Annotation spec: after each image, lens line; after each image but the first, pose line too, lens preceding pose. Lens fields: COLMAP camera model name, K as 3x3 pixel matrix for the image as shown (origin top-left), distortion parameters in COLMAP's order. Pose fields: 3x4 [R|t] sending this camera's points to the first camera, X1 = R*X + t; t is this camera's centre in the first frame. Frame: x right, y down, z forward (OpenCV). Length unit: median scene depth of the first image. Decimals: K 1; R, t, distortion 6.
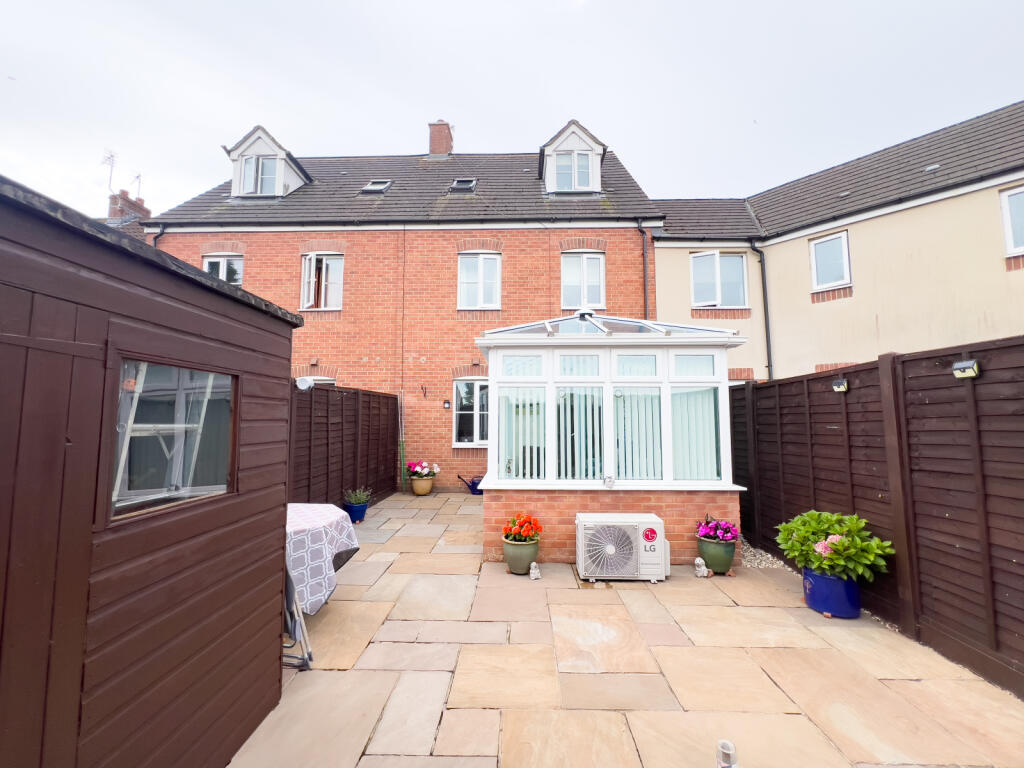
lens RADIAL K [[425.1, 0, 512.0], [0, 425.1, 384.0], [0, 0, 1]] dist [0.012912, 0.000092]
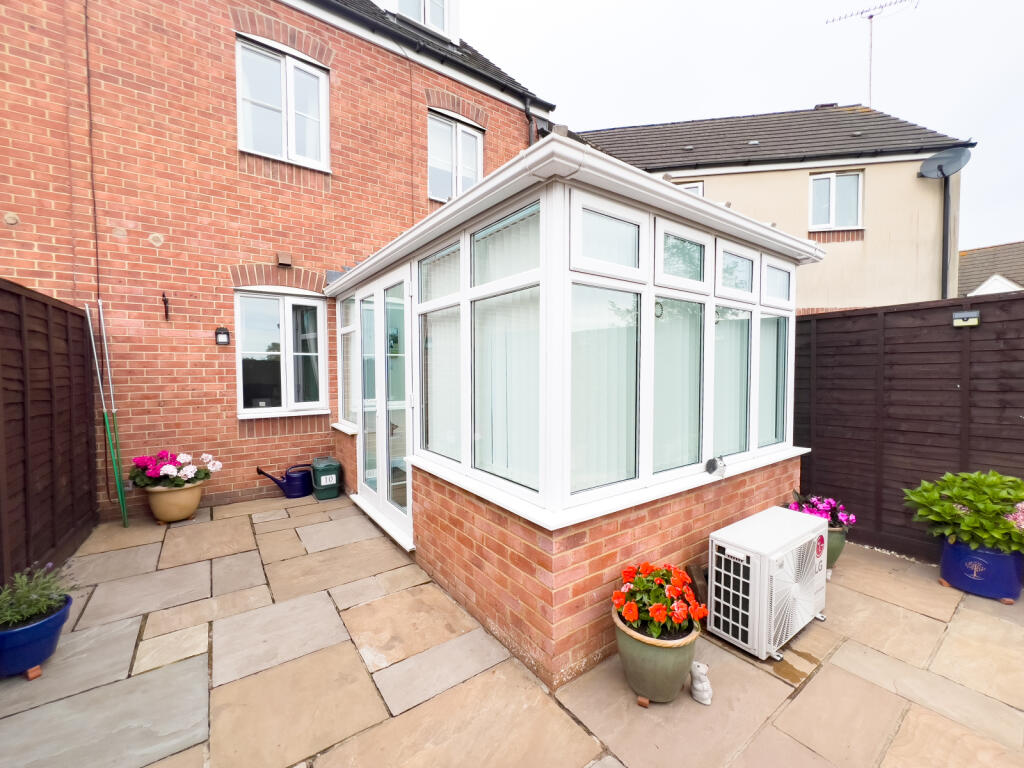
lens RADIAL K [[419.4, 0, 512.0], [0, 419.4, 384.0], [0, 0, 1]] dist [-0.000501, -0.000050]
pose [[0.796033, -0.026453, 0.604675, -0.183966], [-0.044627, 0.993760, 0.102224, 0.037580], [-0.603606, -0.108359, 0.789885, 0.386398]]
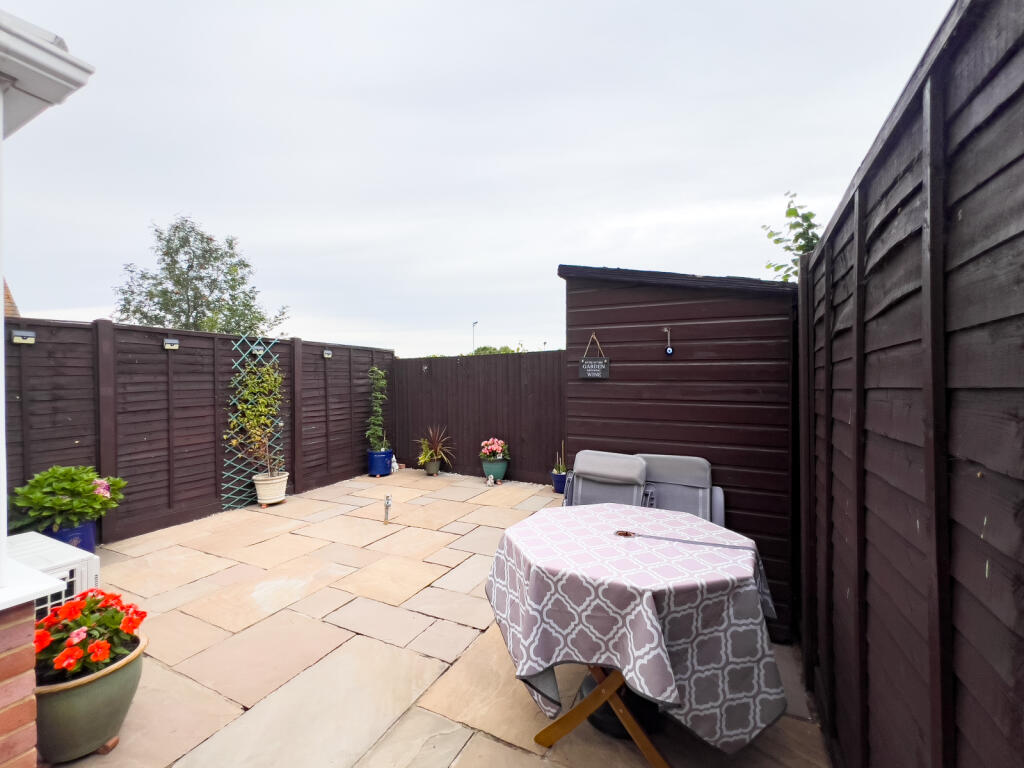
lens RADIAL K [[423.4, 0, 512.0], [0, 423.4, 384.0], [0, 0, 1]] dist [-0.003365, -0.000506]
pose [[-0.898957, 0.010757, 0.437904, -0.245183], [-0.020900, 0.997507, -0.067407, 0.059859], [-0.437538, -0.069748, -0.896491, 0.564555]]
